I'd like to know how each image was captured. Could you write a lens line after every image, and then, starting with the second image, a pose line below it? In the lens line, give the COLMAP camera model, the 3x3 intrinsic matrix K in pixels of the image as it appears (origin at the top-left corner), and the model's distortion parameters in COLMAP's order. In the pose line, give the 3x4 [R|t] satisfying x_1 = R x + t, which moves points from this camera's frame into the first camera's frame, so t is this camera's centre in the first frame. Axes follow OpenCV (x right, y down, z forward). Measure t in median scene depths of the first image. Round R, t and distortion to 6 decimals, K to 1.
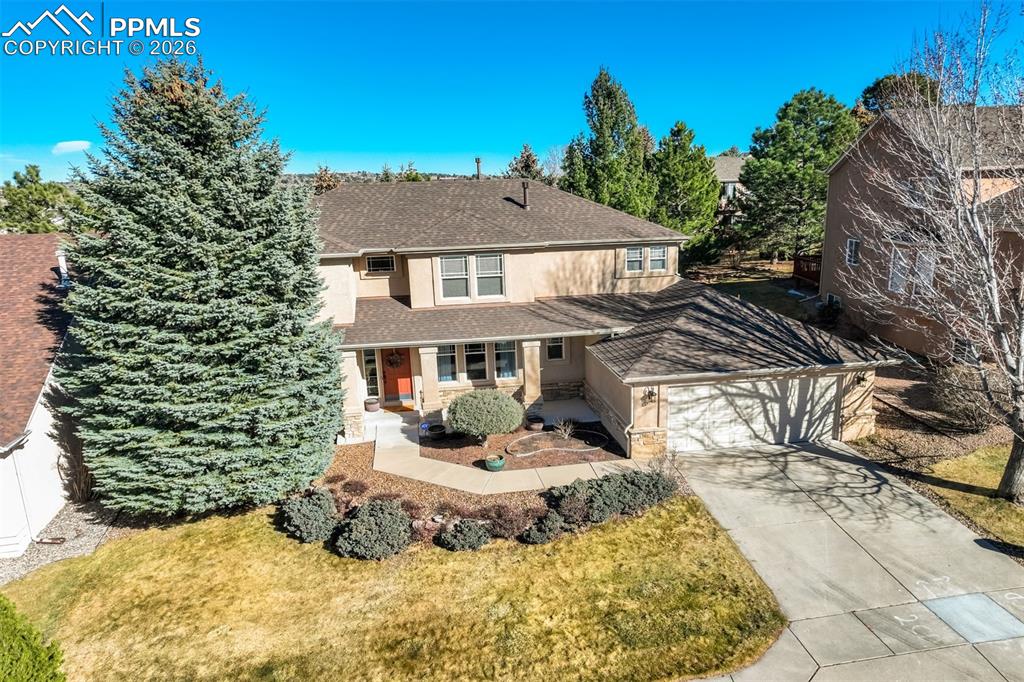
lens RADIAL K [[722.6, 0, 512.0], [0, 722.6, 341.0], [0, 0, 1]] dist [0.001373, 0.001434]
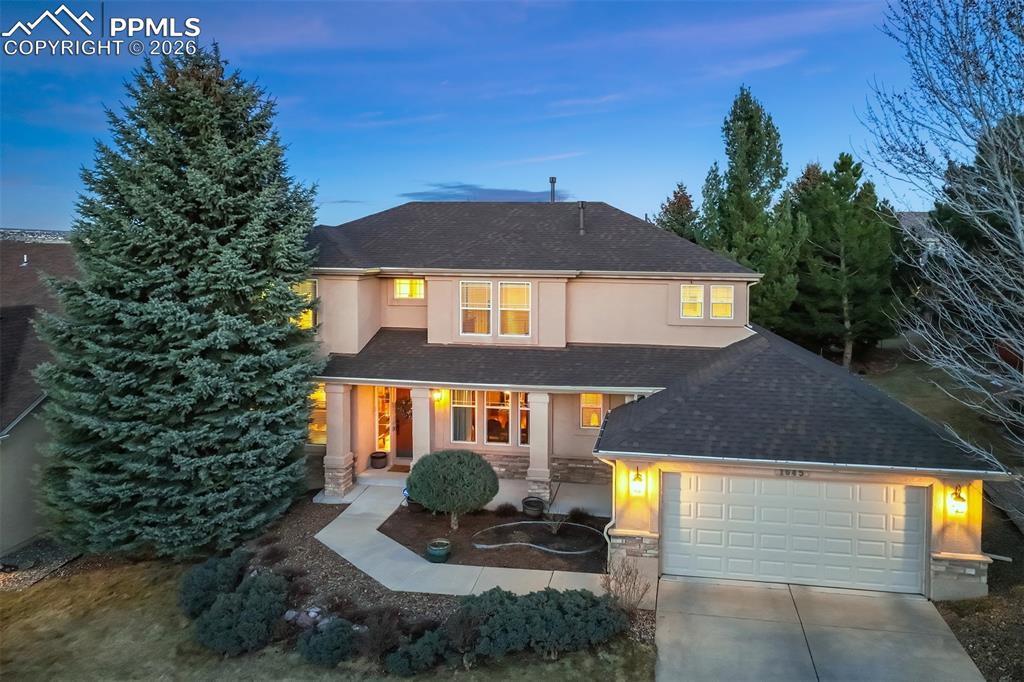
lens RADIAL K [[722.6, 0, 512.0], [0, 722.6, 341.0], [0, 0, 1]] dist [0.001373, 0.001434]
pose [[0.947718, 0.073825, -0.310451, 0.202430], [-0.111198, 0.988295, -0.104440, 0.025719], [0.299107, 0.133501, 0.944835, 0.263748]]
